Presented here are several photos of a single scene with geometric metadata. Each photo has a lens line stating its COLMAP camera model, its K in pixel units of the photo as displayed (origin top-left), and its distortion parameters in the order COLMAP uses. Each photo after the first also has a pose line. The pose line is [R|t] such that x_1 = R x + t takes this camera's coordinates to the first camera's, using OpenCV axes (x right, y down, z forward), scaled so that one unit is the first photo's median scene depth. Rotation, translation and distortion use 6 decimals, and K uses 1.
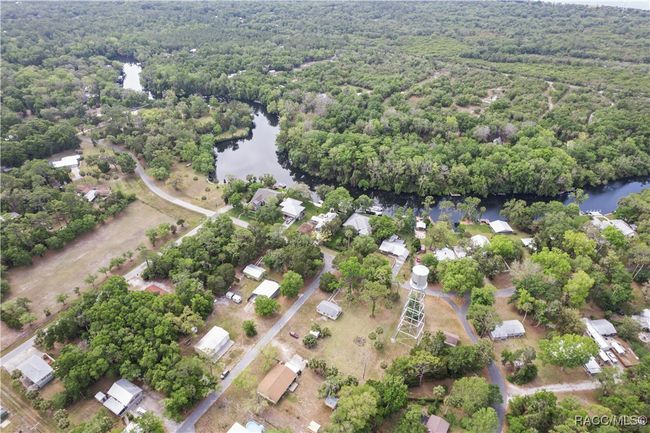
lens RADIAL K [[421.6, 0, 325.0], [0, 421.6, 216.5], [0, 0, 1]] dist [-0.088505, 0.087971]
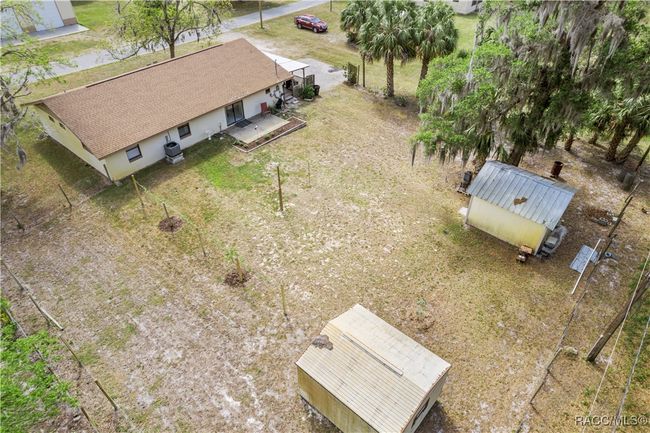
lens RADIAL K [[421.6, 0, 325.0], [0, 421.6, 216.5], [0, 0, 1]] dist [-0.088505, 0.087971]
pose [[0.987837, 0.088876, -0.127590, -0.017386], [-0.076020, 0.991842, 0.102326, 0.297458], [0.135644, -0.091382, 0.986534, 0.582410]]
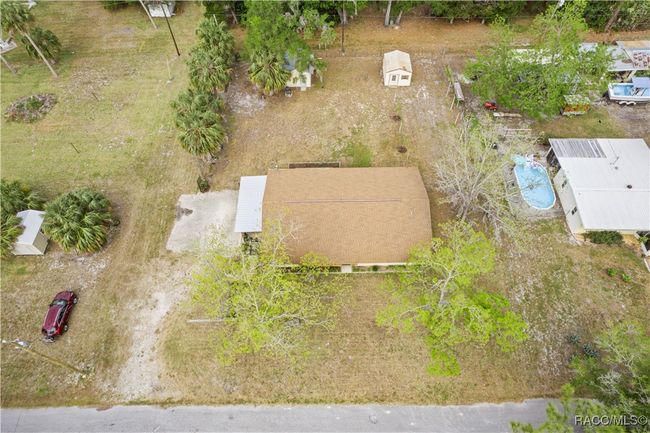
lens RADIAL K [[421.6, 0, 325.0], [0, 421.6, 216.5], [0, 0, 1]] dist [-0.088505, 0.087971]
pose [[-0.529371, -0.707273, 0.468542, -0.153987], [0.480563, 0.205148, 0.852627, 0.135656], [-0.699160, 0.676520, 0.231290, 0.665586]]
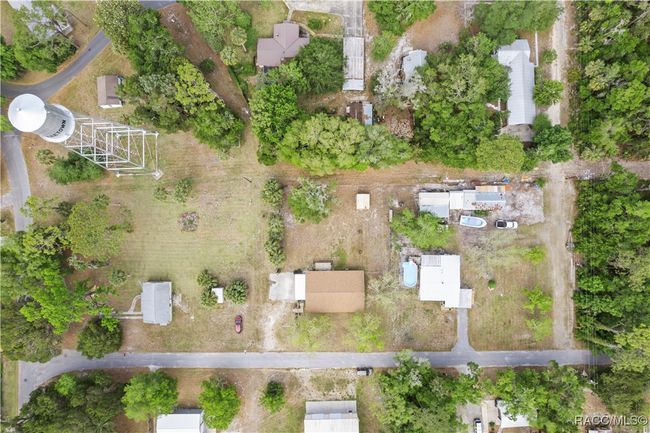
lens RADIAL K [[421.6, 0, 325.0], [0, 421.6, 216.5], [0, 0, 1]] dist [-0.088505, 0.087971]
pose [[-0.528590, -0.848734, 0.015560, -0.015628], [0.482261, -0.285166, 0.828315, -0.071636], [-0.698582, 0.445343, 0.560047, 0.421133]]
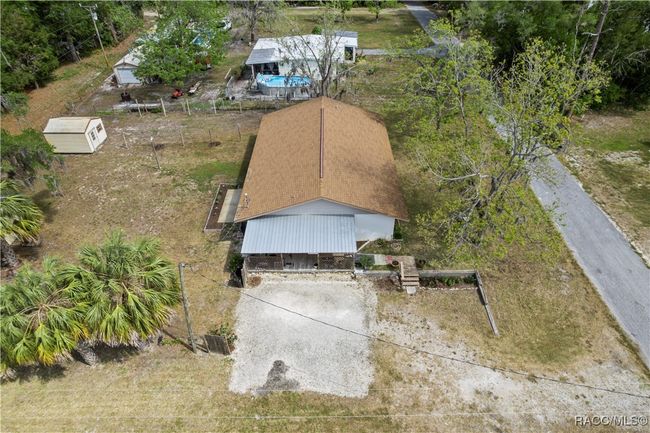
lens RADIAL K [[421.6, 0, 325.0], [0, 421.6, 216.5], [0, 0, 1]] dist [-0.088505, 0.087971]
pose [[-0.855621, 0.325109, -0.402762, -0.024085], [-0.285194, 0.353245, 0.891001, 0.167634], [0.431946, 0.877224, -0.209524, 0.739695]]
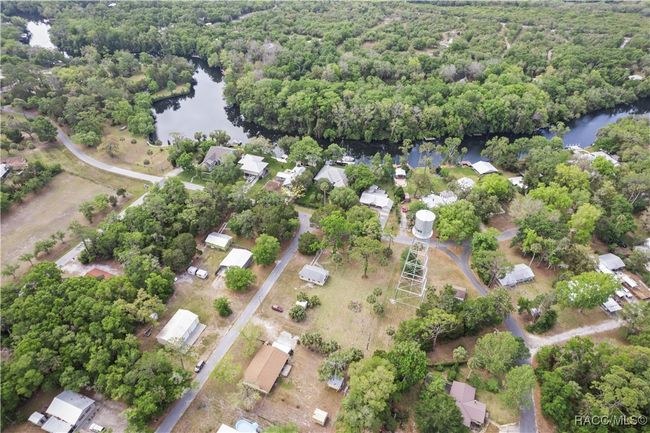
lens RADIAL K [[421.6, 0, 325.0], [0, 421.6, 216.5], [0, 0, 1]] dist [-0.088505, 0.087971]
pose [[0.988693, -0.091105, 0.119104, -0.049650], [0.082162, 0.993565, 0.077966, 0.033546], [-0.125441, -0.067299, 0.989816, 0.134604]]
